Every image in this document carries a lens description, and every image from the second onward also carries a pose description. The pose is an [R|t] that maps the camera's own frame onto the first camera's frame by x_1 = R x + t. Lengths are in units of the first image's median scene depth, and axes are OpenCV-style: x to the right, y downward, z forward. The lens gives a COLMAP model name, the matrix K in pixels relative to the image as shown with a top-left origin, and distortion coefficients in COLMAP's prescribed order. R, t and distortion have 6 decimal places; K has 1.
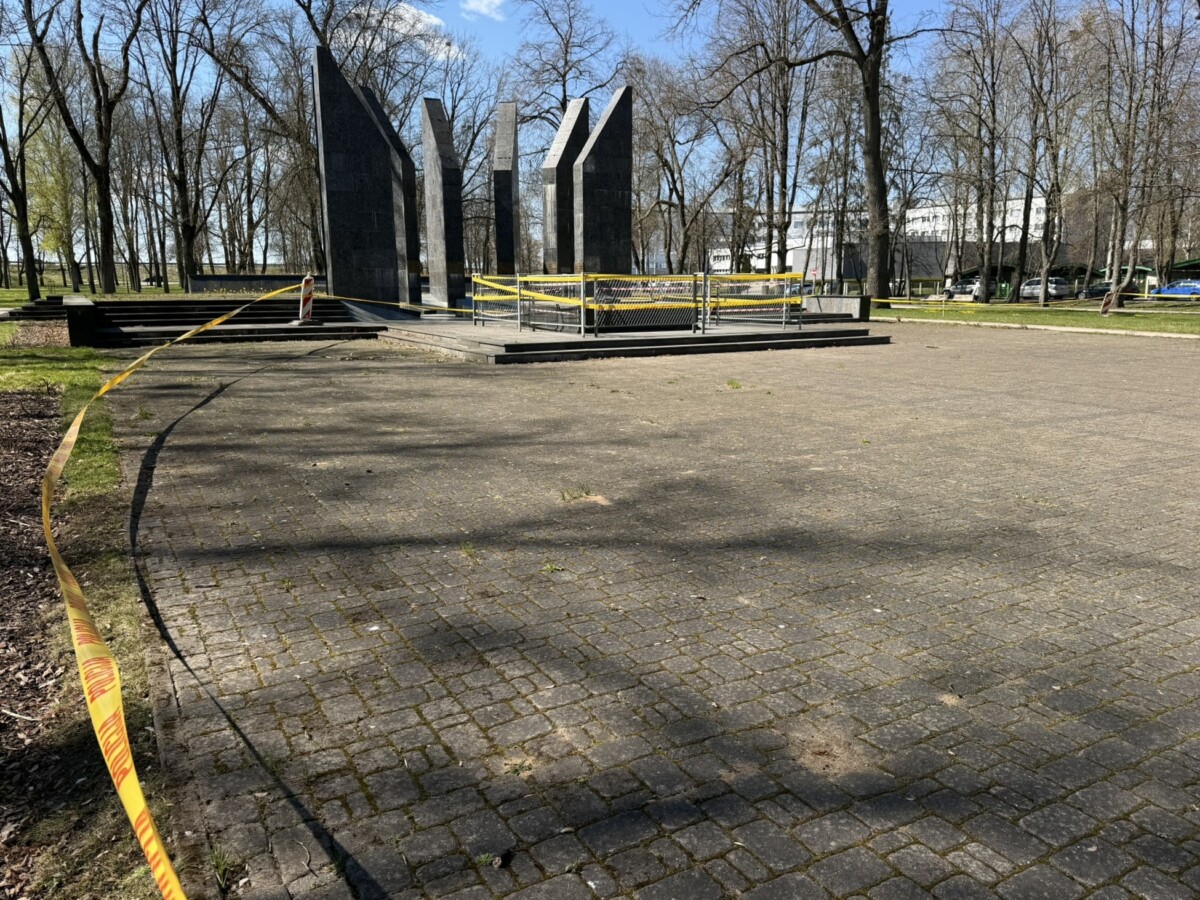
lens RADIAL K [[903.3, 0, 612.3], [0, 903.3, 449.6], [0, 0, 1]] dist [0.102861, -0.141764]
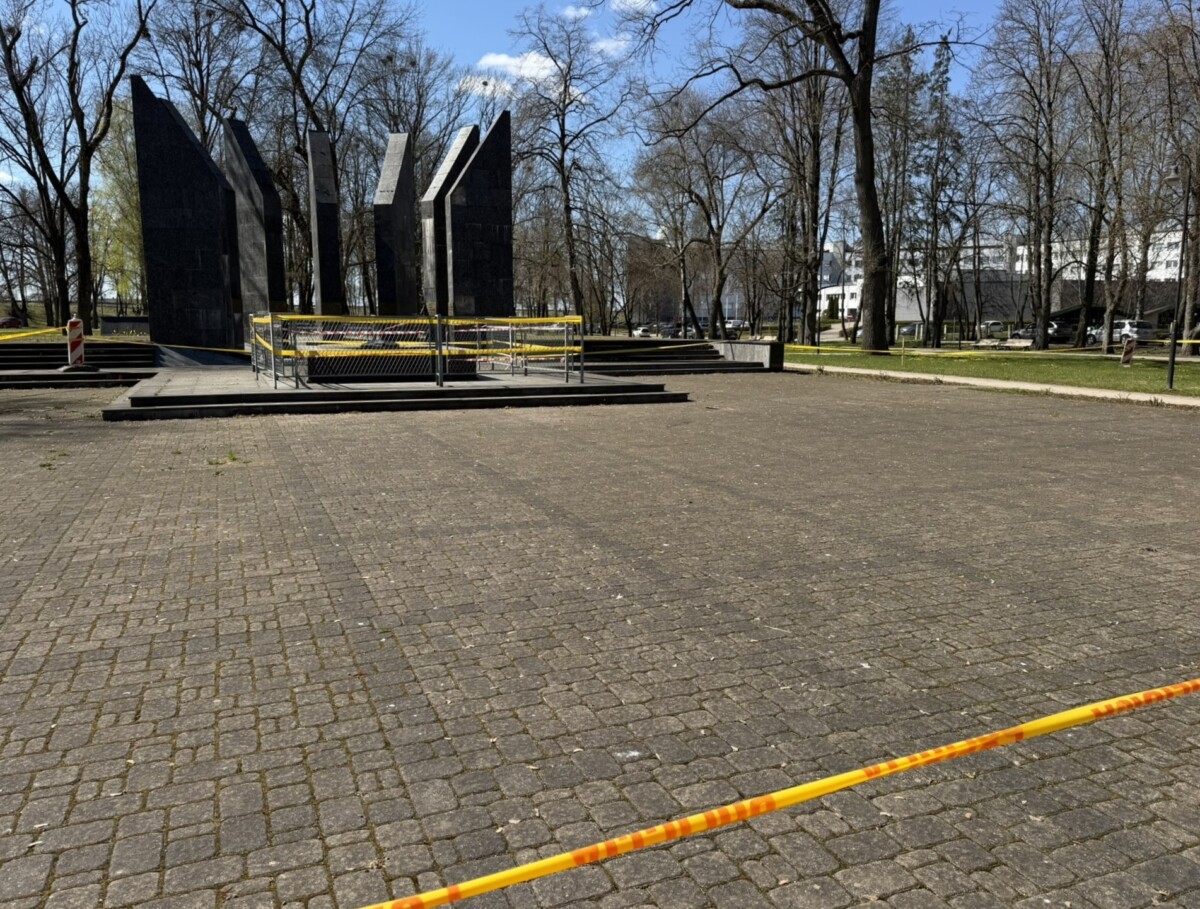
lens RADIAL K [[924.4, 0, 595.1], [0, 924.4, 454.0], [0, 0, 1]] dist [0.061744, -0.069875]
pose [[0.989026, 0.022240, -0.146059, 0.239032], [-0.028349, 0.998802, -0.039880, -0.023133], [0.144997, 0.043583, 0.988472, 0.113583]]
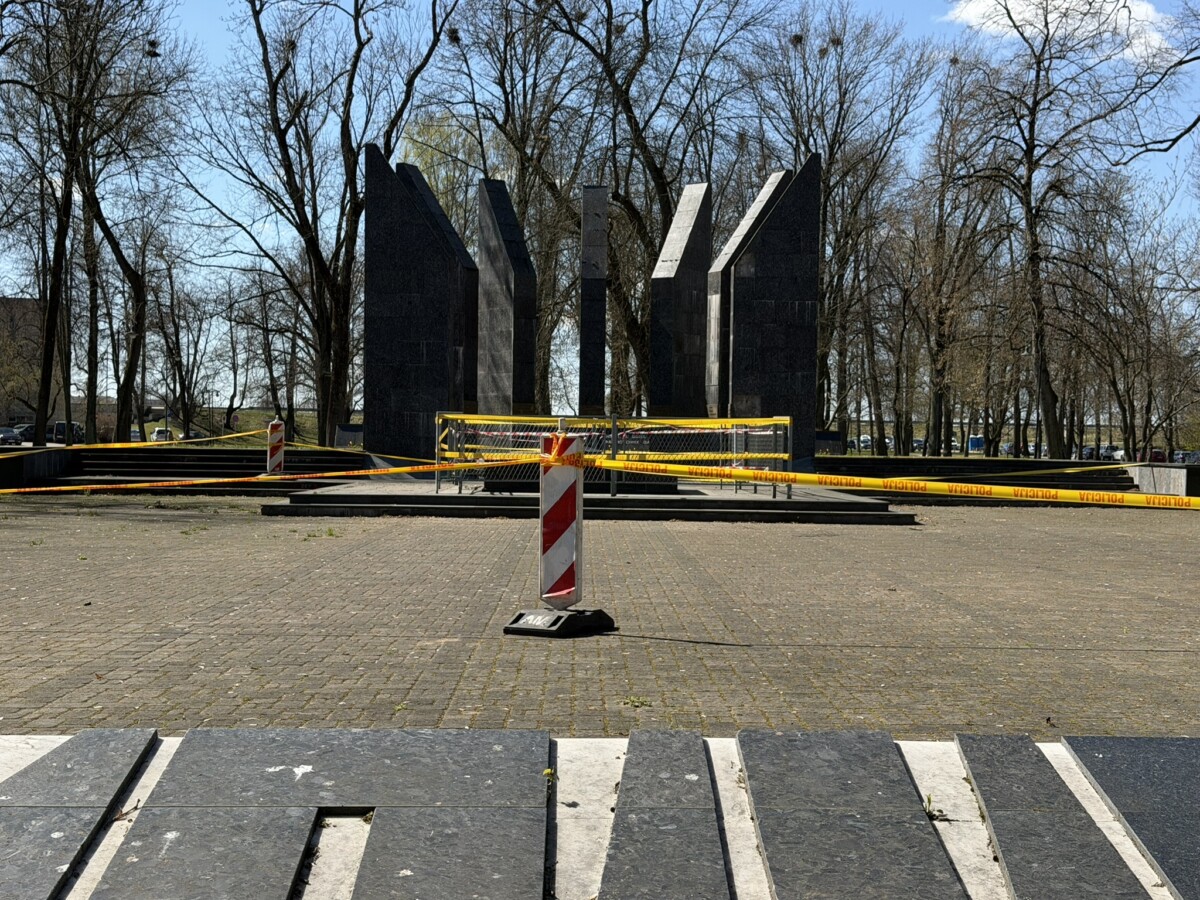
lens RADIAL K [[1698.6, 0, 604.9], [0, 1698.6, 456.4], [0, 0, 1]] dist [0.164258, -0.147286]
pose [[0.869469, 0.016145, -0.493723, 0.495838], [-0.103891, 0.983088, -0.150810, 0.029873], [0.482939, 0.182418, 0.856443, -0.114964]]
